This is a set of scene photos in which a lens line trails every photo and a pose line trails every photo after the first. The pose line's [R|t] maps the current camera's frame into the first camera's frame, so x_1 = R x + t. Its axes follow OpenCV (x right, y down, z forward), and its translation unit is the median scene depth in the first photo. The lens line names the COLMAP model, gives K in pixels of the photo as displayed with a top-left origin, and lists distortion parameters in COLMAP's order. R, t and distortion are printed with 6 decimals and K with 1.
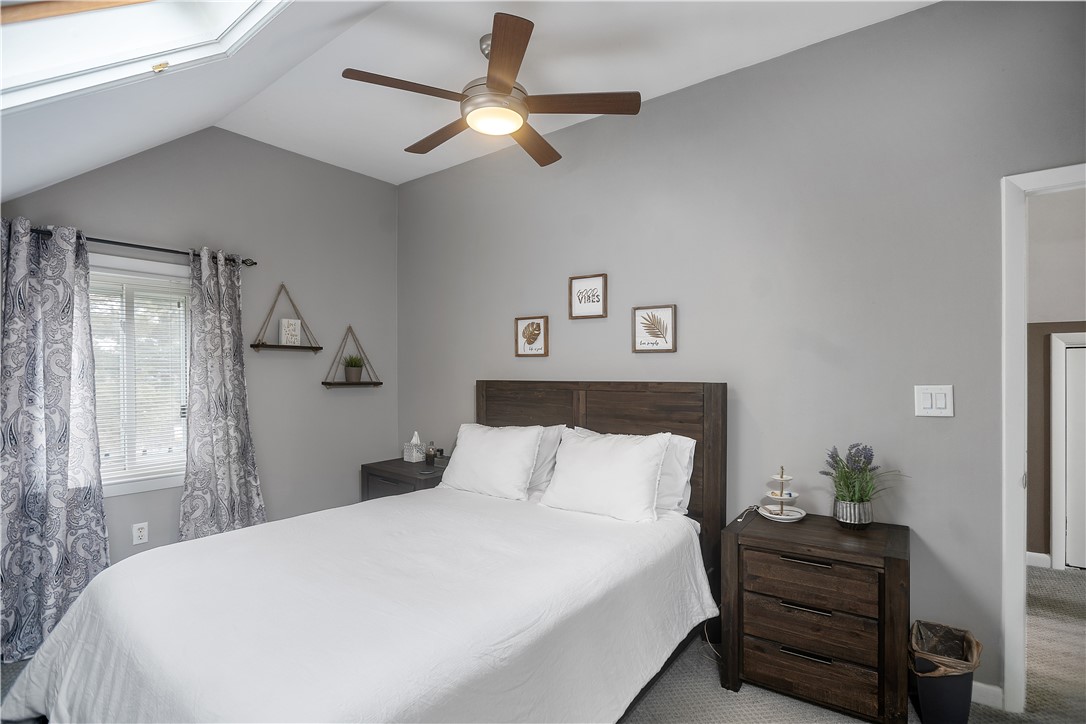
lens RADIAL K [[529.8, 0, 540.7], [0, 529.8, 365.7], [0, 0, 1]] dist [-0.020338, 0.002243]
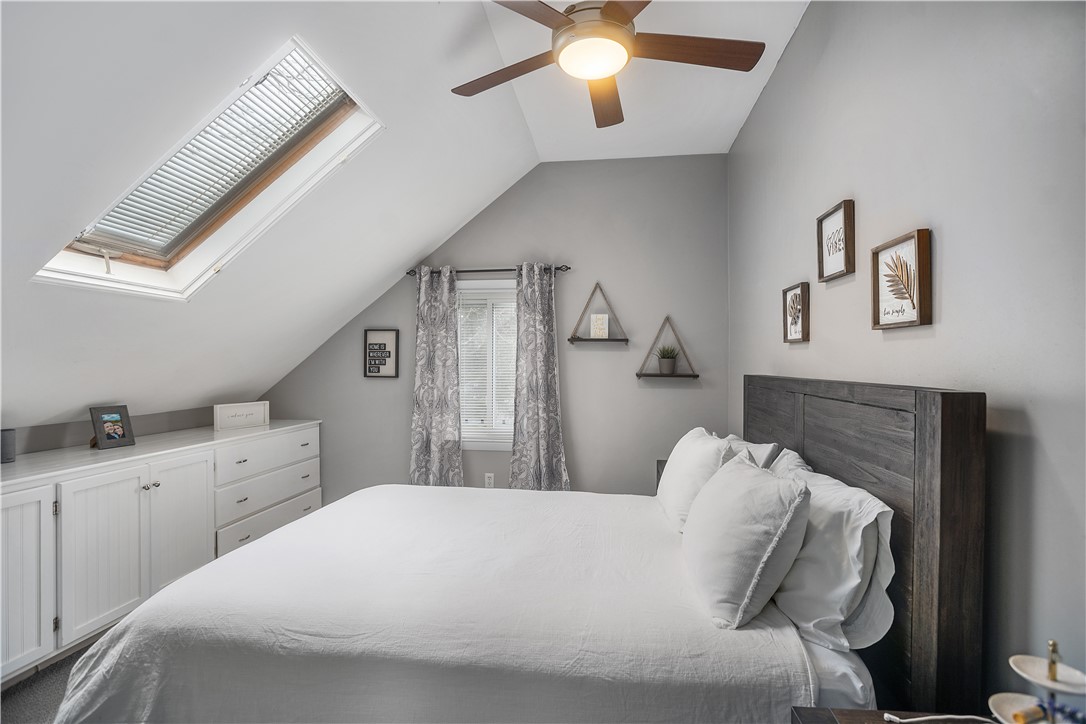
lens RADIAL K [[529.8, 0, 546.4], [0, 529.8, 356.9], [0, 0, 1]] dist [-0.020338, 0.002243]
pose [[0.483407, -0.005032, -0.875381, 0.481413], [0.006093, 0.999979, -0.002383, 0.001696], [0.875375, -0.004182, 0.483427, 0.434587]]
